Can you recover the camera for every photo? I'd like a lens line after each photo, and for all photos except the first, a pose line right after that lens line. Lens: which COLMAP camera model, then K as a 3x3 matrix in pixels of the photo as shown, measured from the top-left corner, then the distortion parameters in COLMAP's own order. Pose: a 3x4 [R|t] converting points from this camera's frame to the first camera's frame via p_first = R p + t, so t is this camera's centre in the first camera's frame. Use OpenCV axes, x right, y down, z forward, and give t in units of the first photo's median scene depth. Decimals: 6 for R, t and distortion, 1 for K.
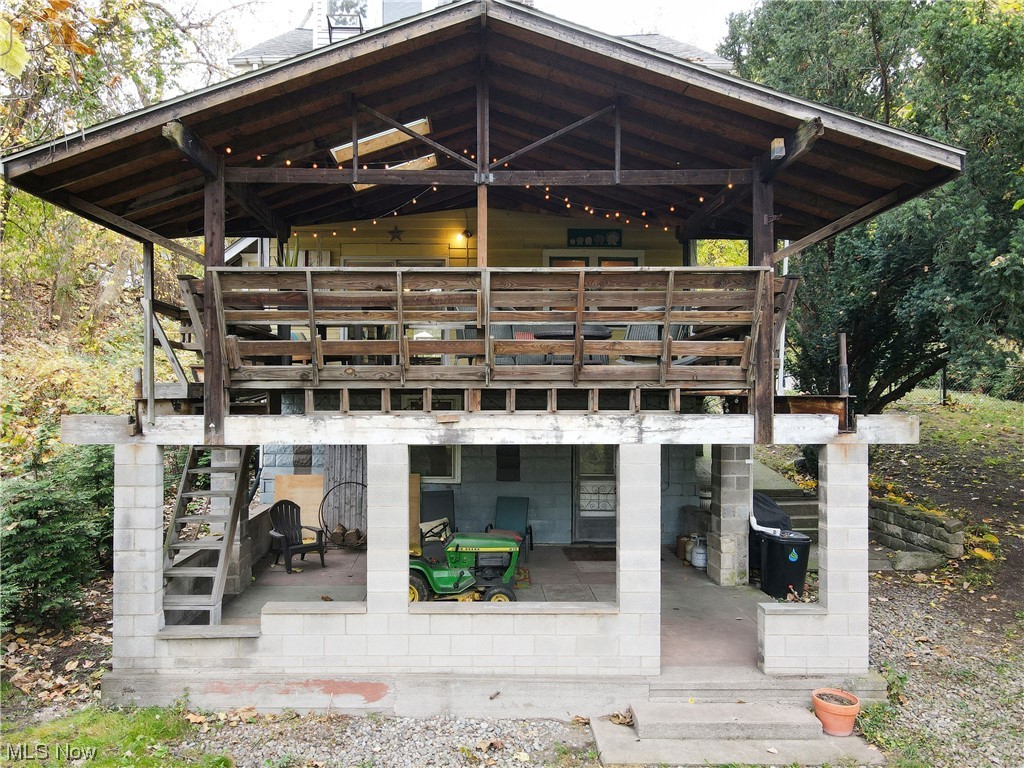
lens RADIAL K [[758.0, 0, 494.8], [0, 758.0, 381.3], [0, 0, 1]] dist [0.006168, 0.022603]
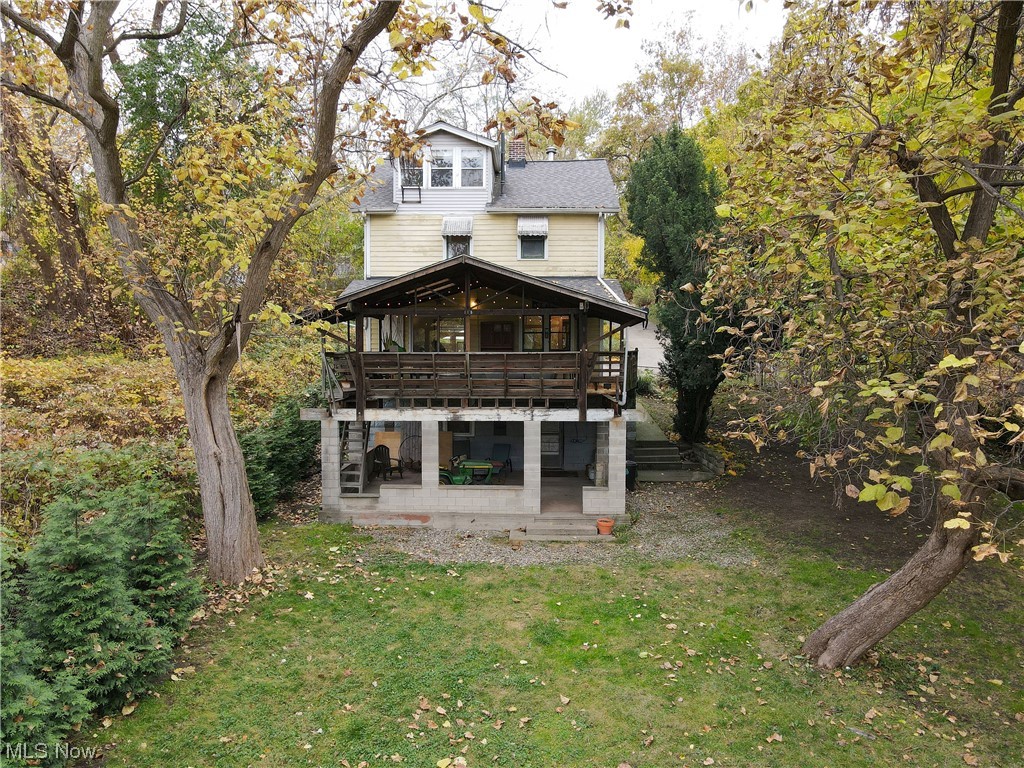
lens RADIAL K [[758.0, 0, 510.4], [0, 758.0, 390.5], [0, 0, 1]] dist [0.006168, 0.022603]
pose [[0.998636, 0.001477, -0.052196, 0.247409], [0.001575, 0.998293, 0.058384, -0.158122], [0.052193, -0.058386, 0.996929, -1.427414]]
